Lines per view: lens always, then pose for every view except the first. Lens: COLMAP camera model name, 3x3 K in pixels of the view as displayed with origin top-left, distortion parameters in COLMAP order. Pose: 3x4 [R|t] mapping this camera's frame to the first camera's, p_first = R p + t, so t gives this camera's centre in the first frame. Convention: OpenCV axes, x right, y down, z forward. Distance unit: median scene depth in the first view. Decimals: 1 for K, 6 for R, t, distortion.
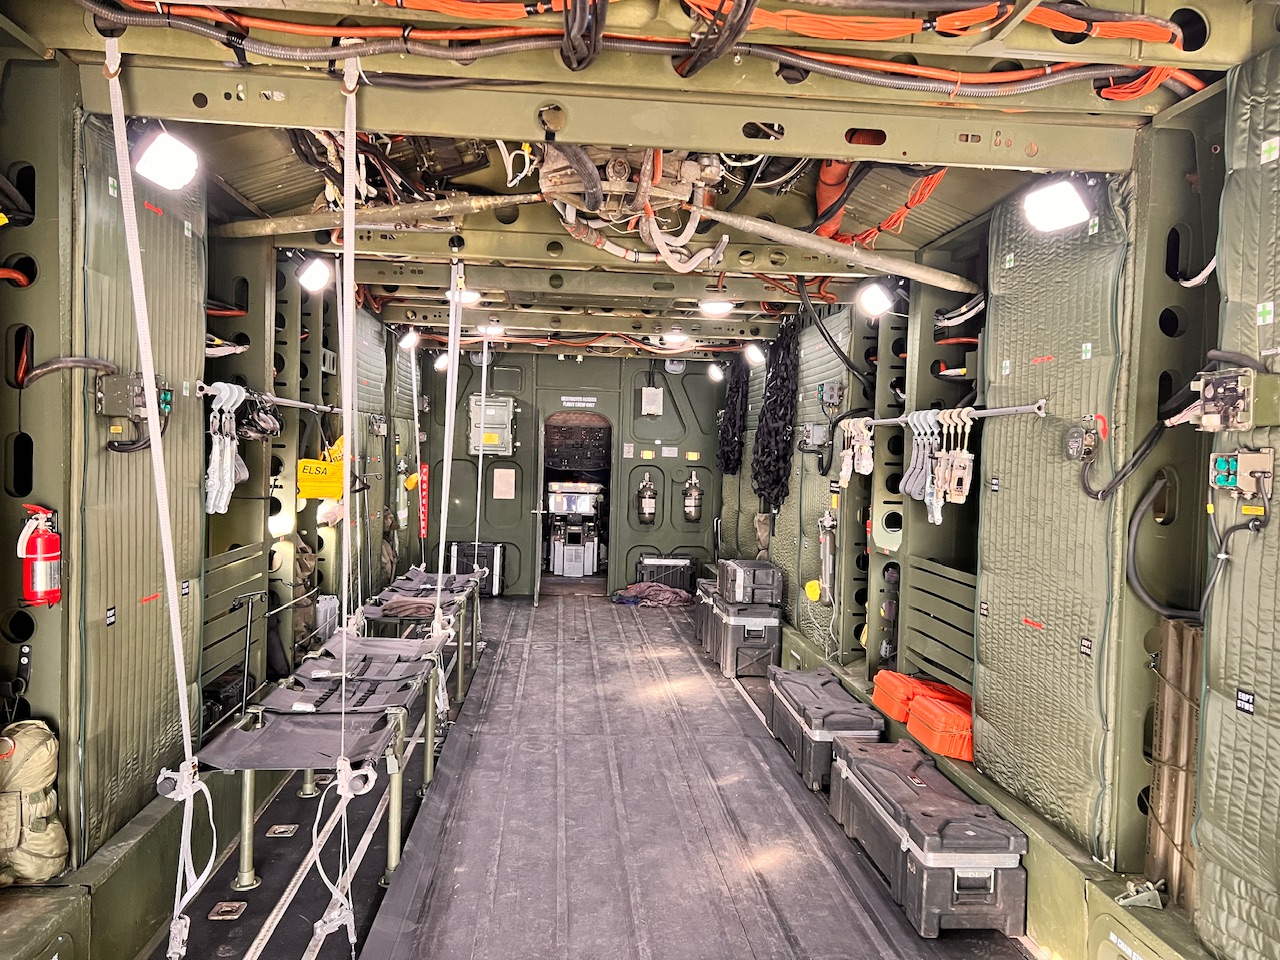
lens RADIAL K [[971.0, 0, 644.4], [0, 971.0, 477.3], [0, 0, 1]] dist [0.023069, -0.003521]
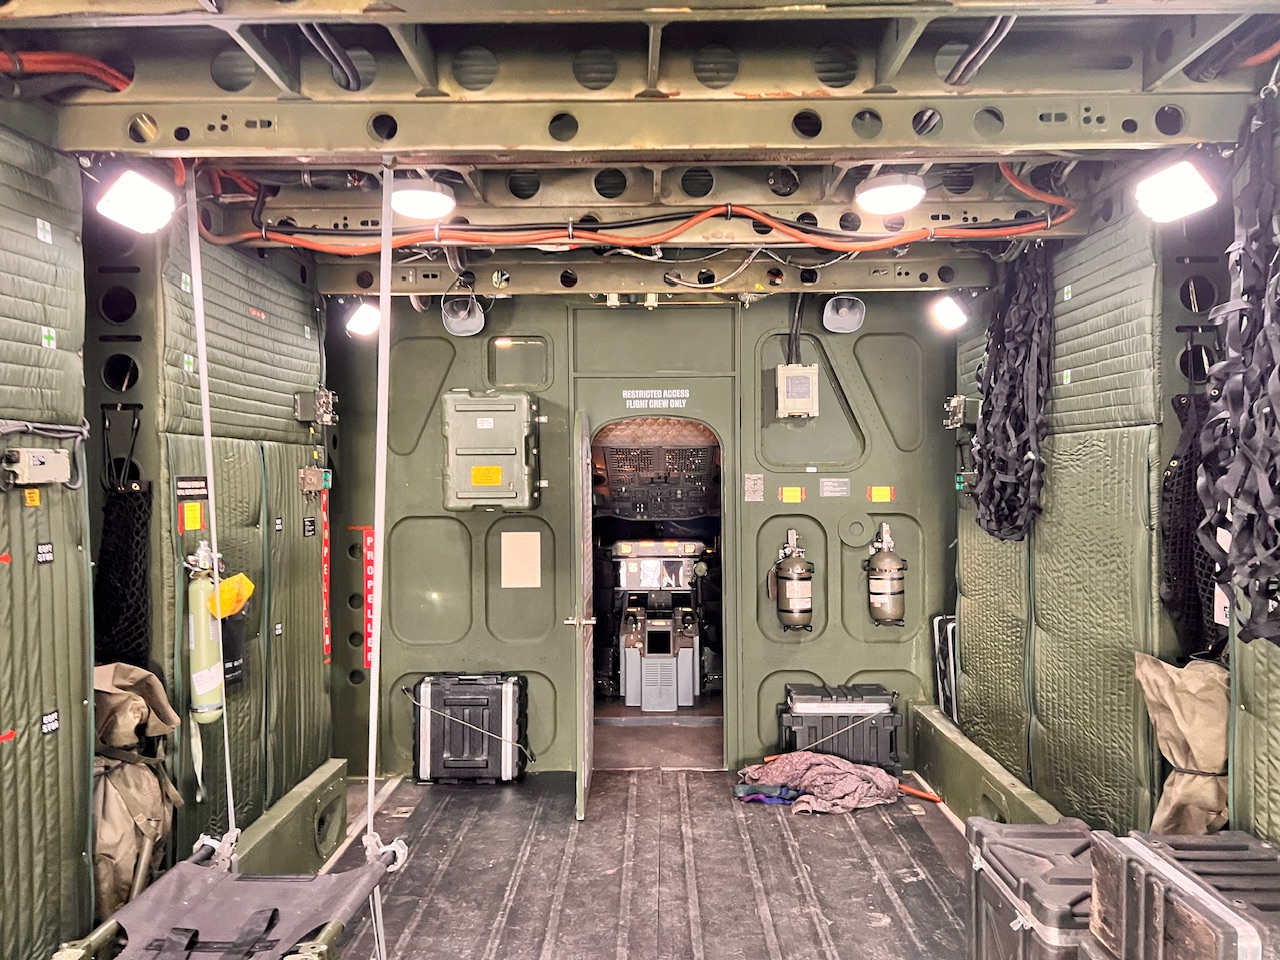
lens RADIAL K [[963.2, 0, 638.7], [0, 963.2, 493.9], [0, 0, 1]] dist [0.060401, -0.066862]
pose [[0.994138, -0.036174, -0.101886, -0.025608], [0.034950, 0.999294, -0.013769, -0.019558], [0.102312, 0.010127, 0.994701, 0.482376]]
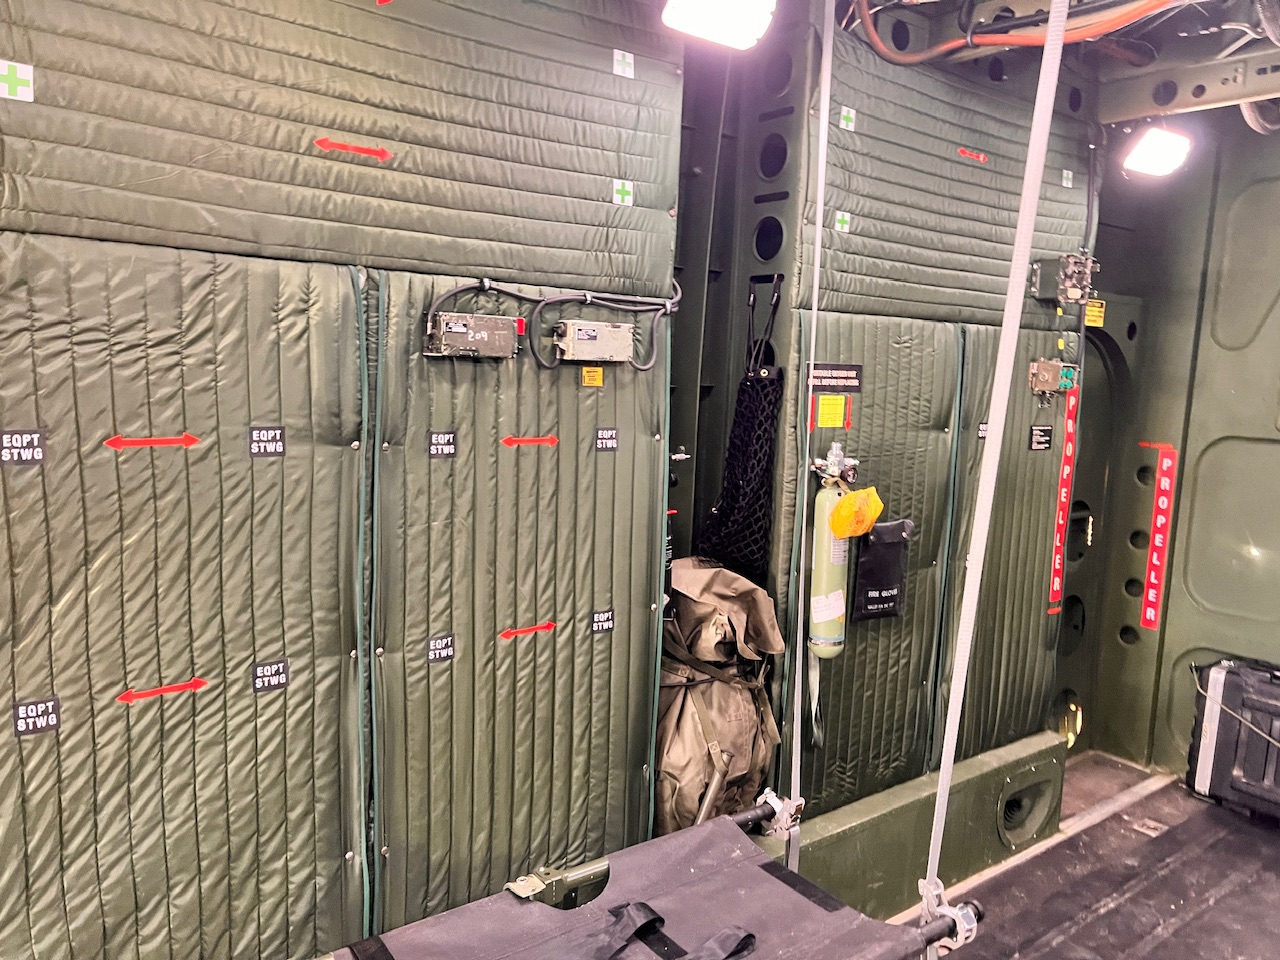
lens RADIAL K [[963.2, 0, 638.7], [0, 963.2, 493.9], [0, 0, 1]] dist [0.060401, -0.066862]
pose [[0.548587, 0.101970, -0.829852, -0.012201], [-0.044962, 0.994697, 0.092503, -0.021350], [0.834883, -0.013435, 0.550263, 0.589159]]
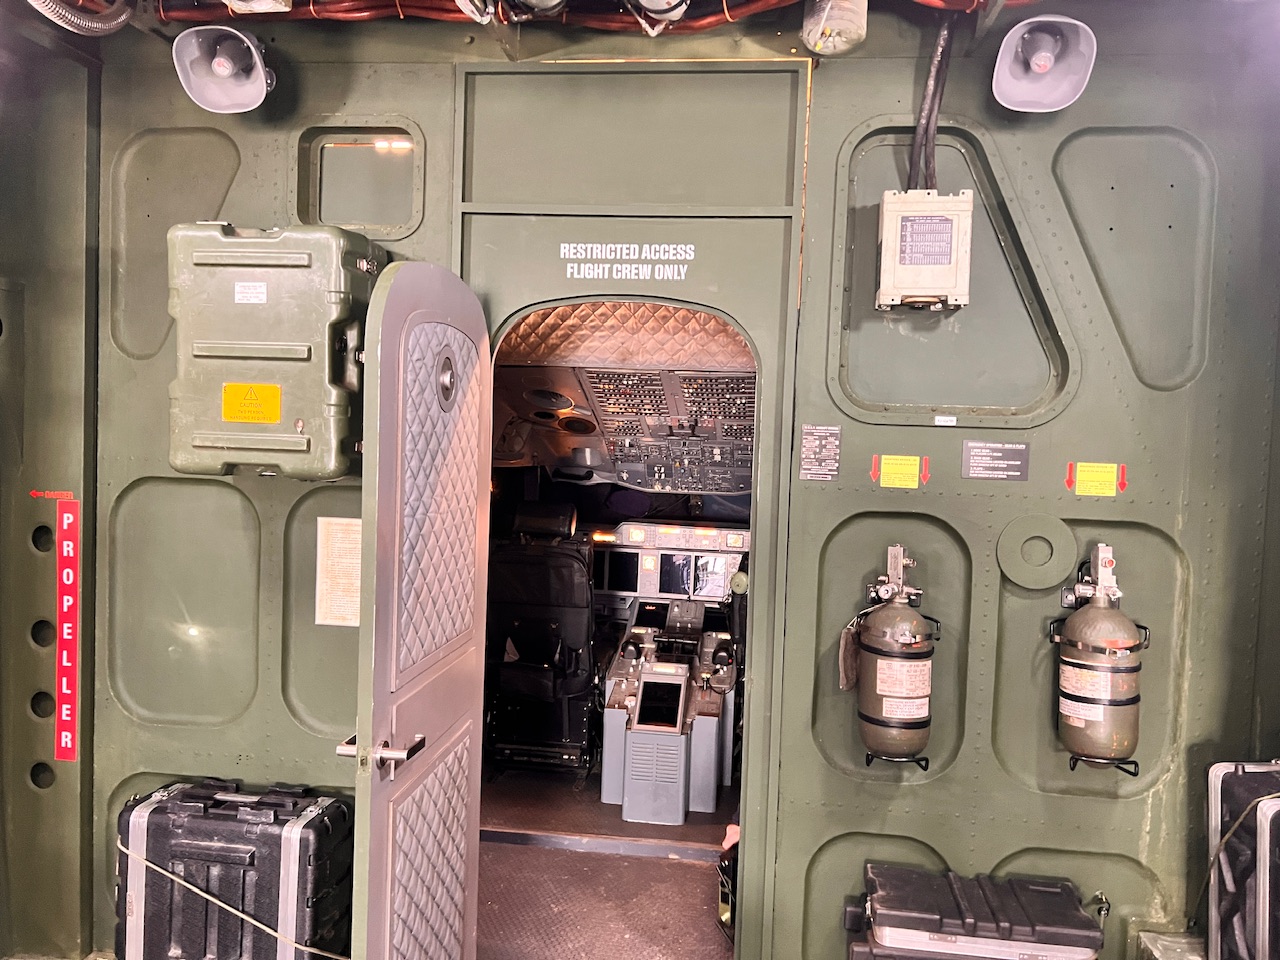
lens RADIAL K [[971.0, 0, 644.4], [0, 971.0, 477.3], [0, 0, 1]] dist [0.023069, -0.003521]
pose [[0.978090, 0.016081, -0.207560, -0.008815], [-0.012447, 0.999746, 0.018804, -0.025736], [0.207810, -0.015809, 0.978042, 0.749559]]
